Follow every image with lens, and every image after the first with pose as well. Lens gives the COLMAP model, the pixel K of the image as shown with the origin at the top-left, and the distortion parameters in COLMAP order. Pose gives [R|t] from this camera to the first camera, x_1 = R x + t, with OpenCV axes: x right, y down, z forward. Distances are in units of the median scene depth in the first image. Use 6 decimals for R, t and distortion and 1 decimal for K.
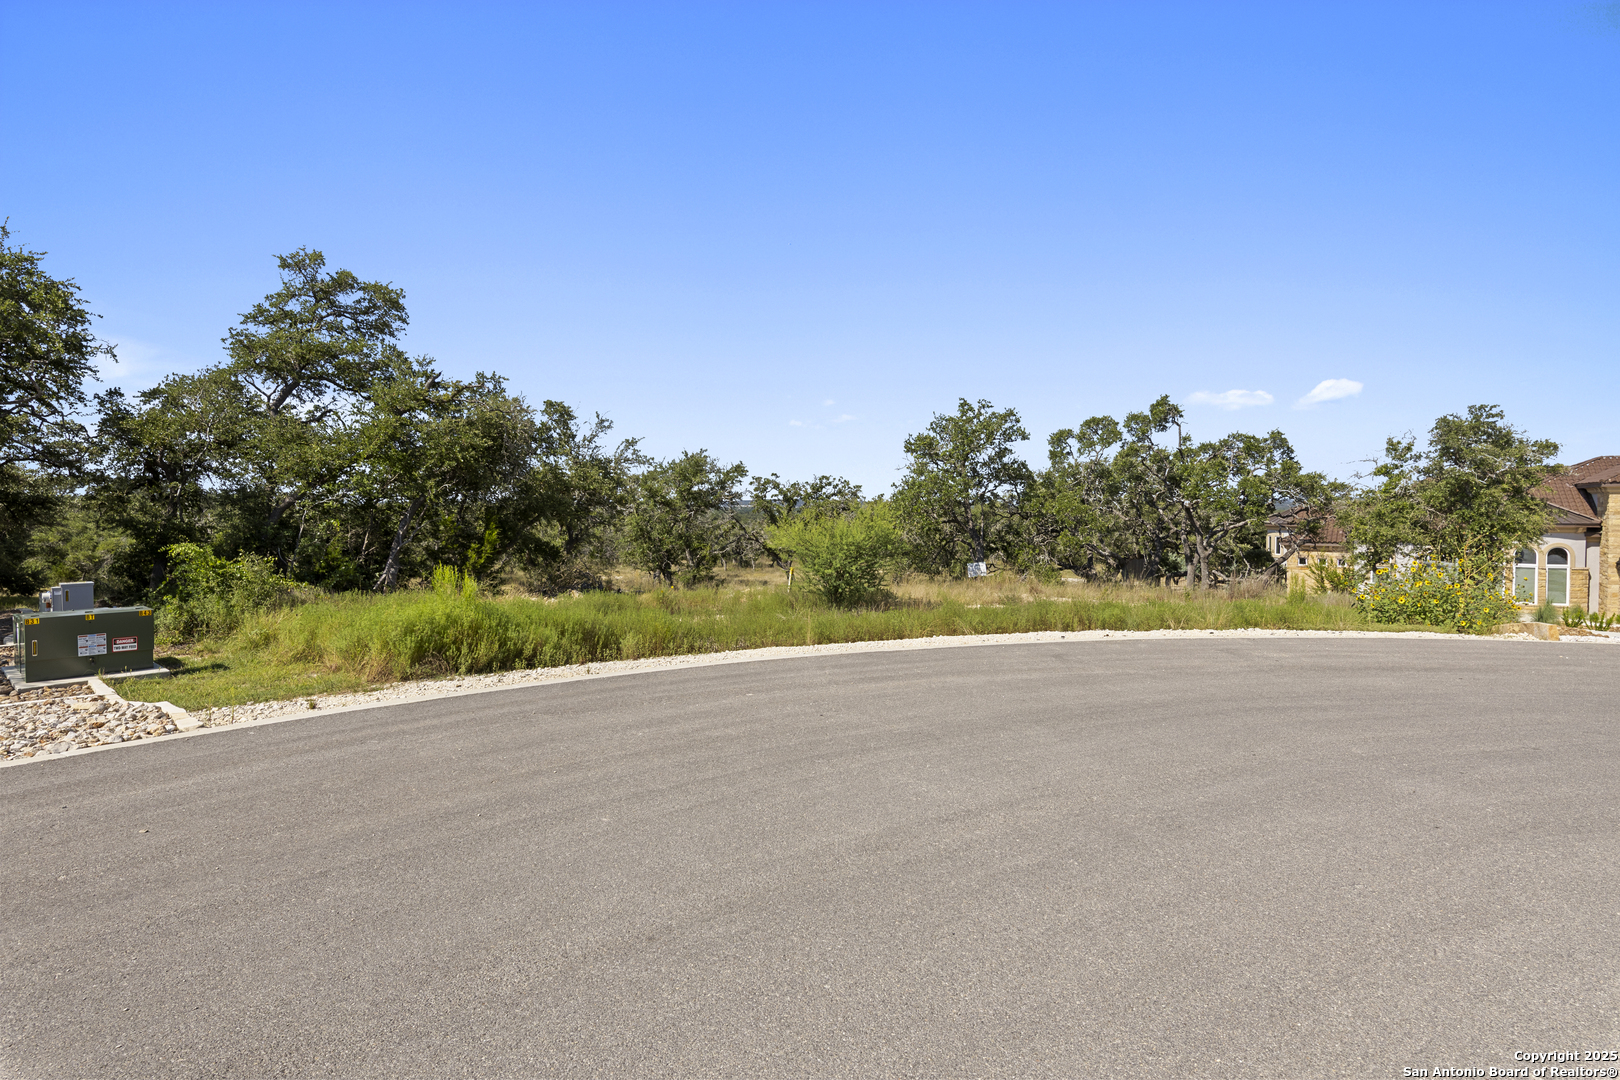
lens RADIAL K [[855.5, 0, 806.8], [0, 855.5, 532.5], [0, 0, 1]] dist [-0.001347, -0.000511]
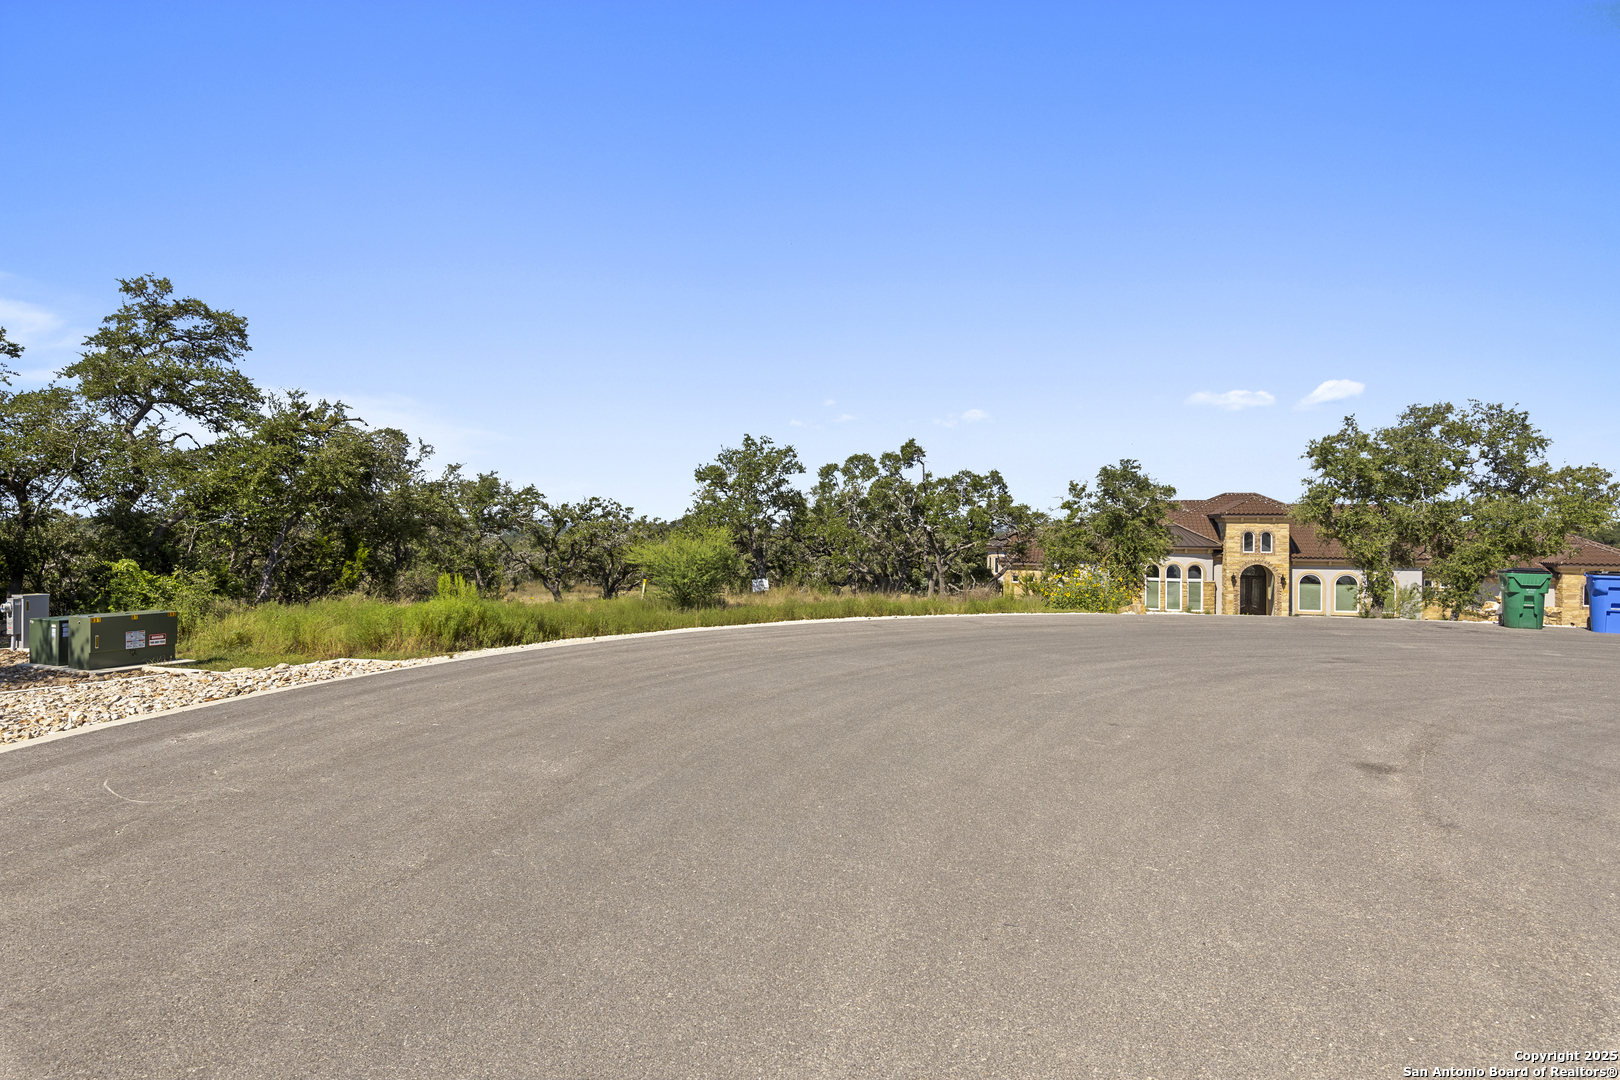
lens RADIAL K [[952.3, 0, 813.0], [0, 952.3, 527.4], [0, 0, 1]] dist [0.002246, 0.001782]
pose [[0.951380, 0.008481, 0.307902, -0.154438], [0.000775, 0.999552, -0.029929, 0.005608], [-0.308017, 0.028713, 0.950947, -0.281594]]
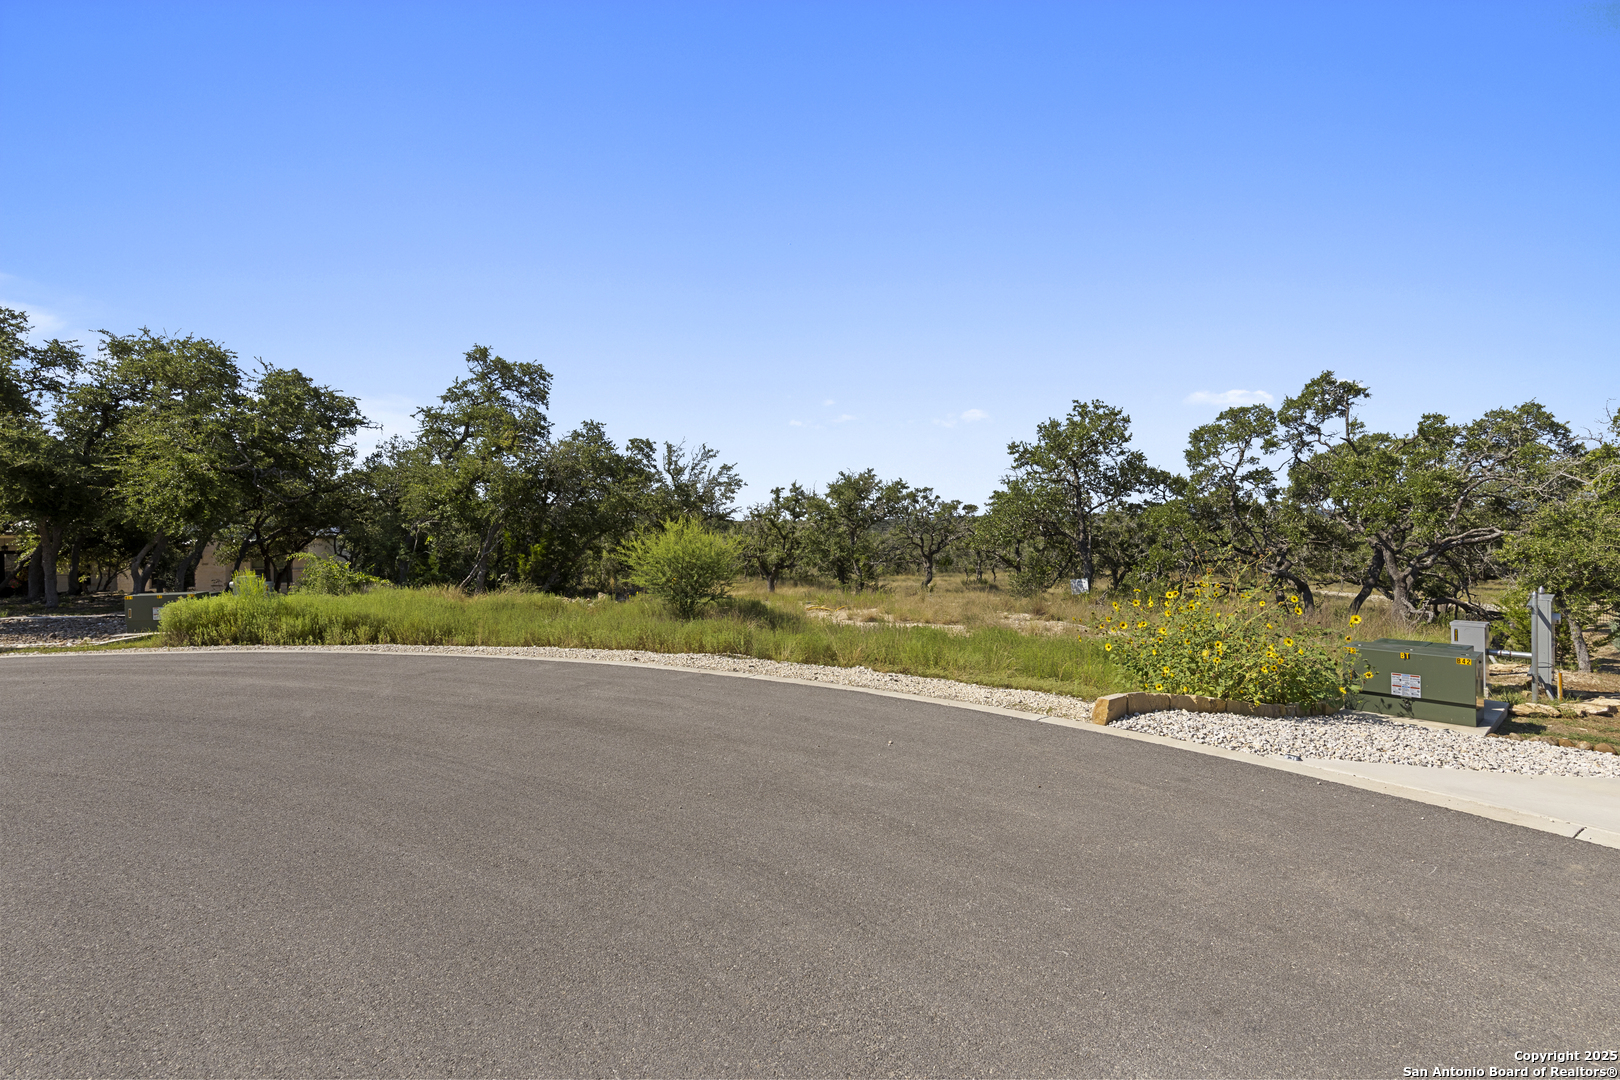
lens RADIAL K [[758.3, 0, 814.4], [0, 758.3, 538.3], [0, 0, 1]] dist [-0.001201, -0.000218]
pose [[0.848742, -0.001468, -0.528806, 0.473993], [-0.000257, 0.999995, -0.003188, -0.006413], [0.528808, 0.002841, 0.848737, 0.196733]]
